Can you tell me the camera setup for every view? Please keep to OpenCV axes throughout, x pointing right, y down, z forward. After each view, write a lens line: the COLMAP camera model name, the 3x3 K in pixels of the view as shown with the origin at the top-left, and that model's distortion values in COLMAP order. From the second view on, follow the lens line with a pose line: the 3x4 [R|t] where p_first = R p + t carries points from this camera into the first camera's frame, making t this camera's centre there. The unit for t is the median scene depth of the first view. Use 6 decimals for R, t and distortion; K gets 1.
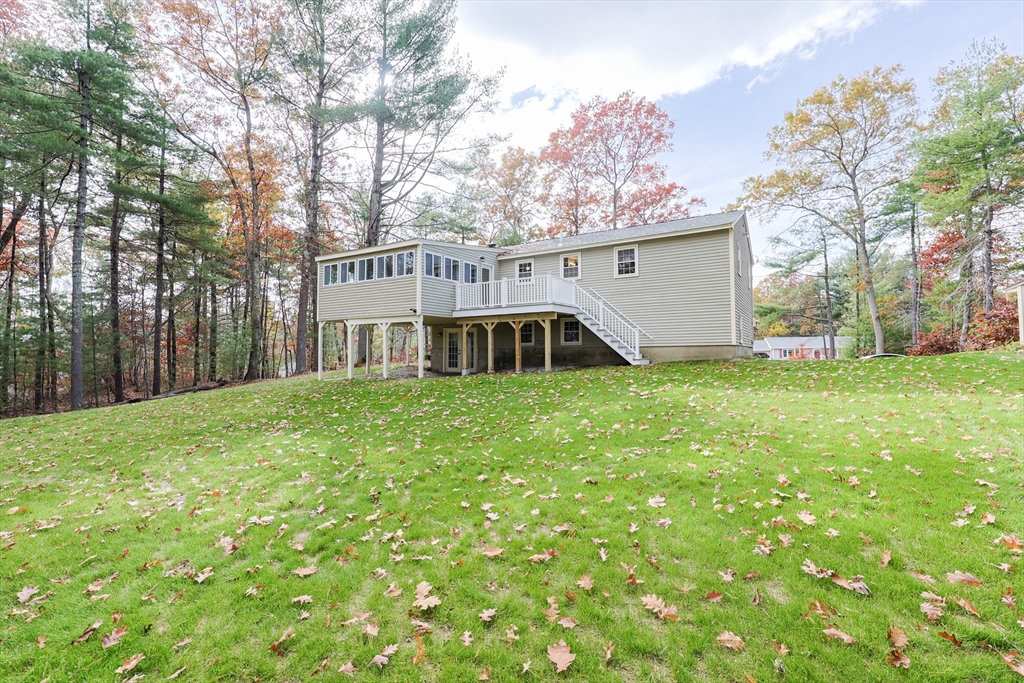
lens RADIAL K [[450.0, 0, 512.0], [0, 450.0, 341.5], [0, 0, 1]] dist [-0.000310, -0.000097]
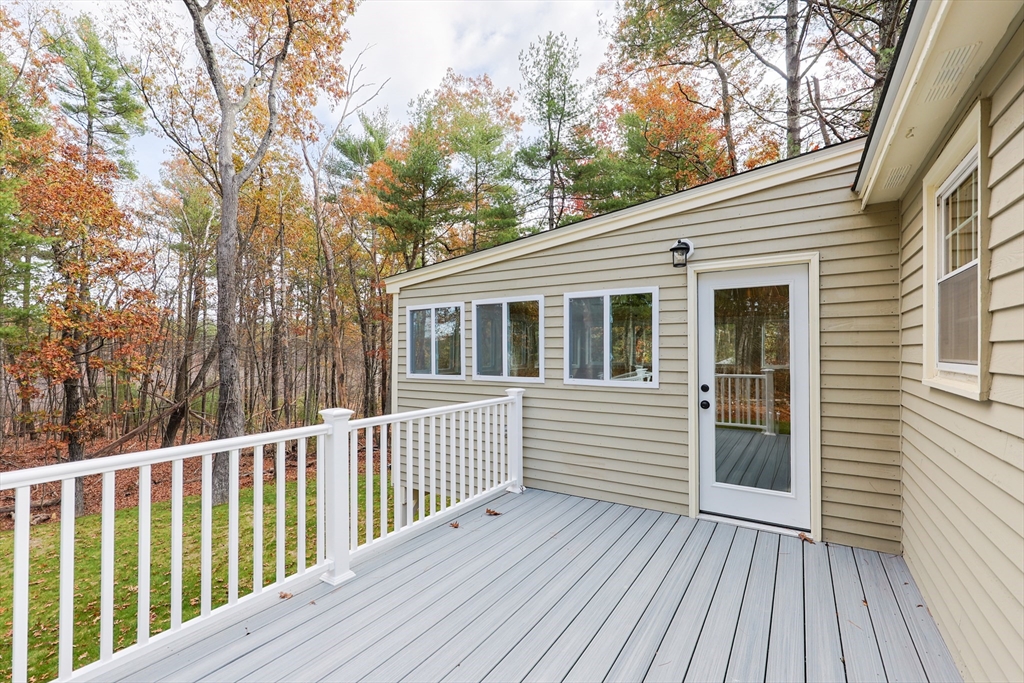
lens RADIAL K [[450.0, 0, 512.0], [0, 450.0, 341.5], [0, 0, 1]] dist [-0.000310, -0.000097]
pose [[-0.021979, -0.007745, -0.999728, 0.133950], [0.027975, 0.999574, -0.008358, -0.143709], [0.999367, -0.028151, -0.021753, 0.931652]]
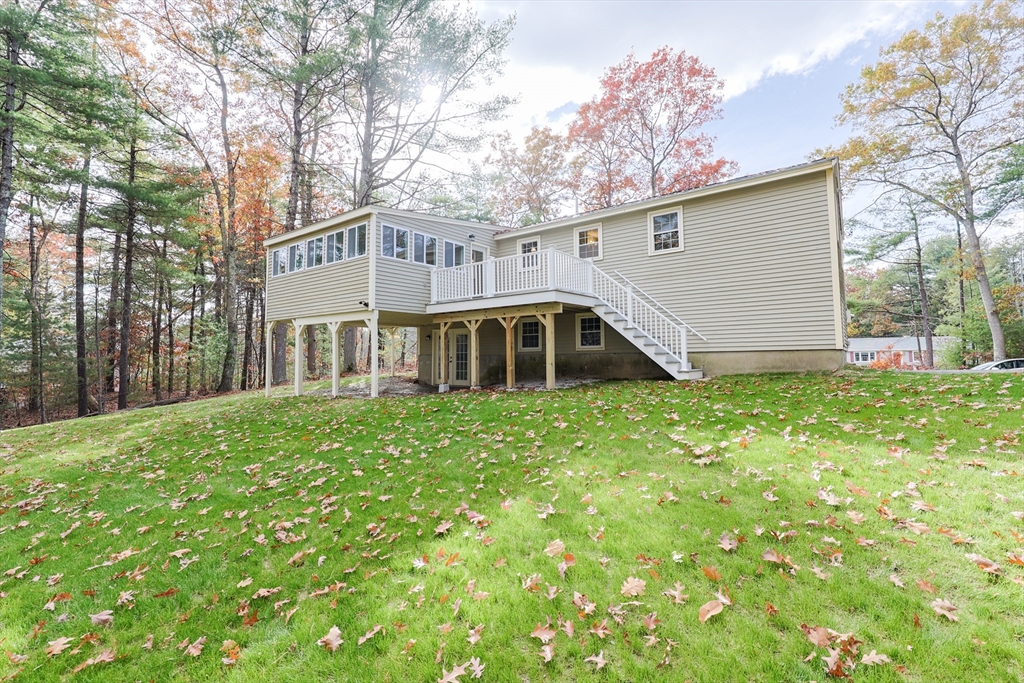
lens RADIAL K [[448.1, 0, 511.3], [0, 448.1, 334.1], [0, 0, 1]] dist [0.001325, 0.000757]
pose [[0.995716, -0.008929, -0.092029, 0.069446], [0.006686, 0.999674, -0.024654, -0.001000], [0.092219, 0.023933, 0.995451, 0.257310]]
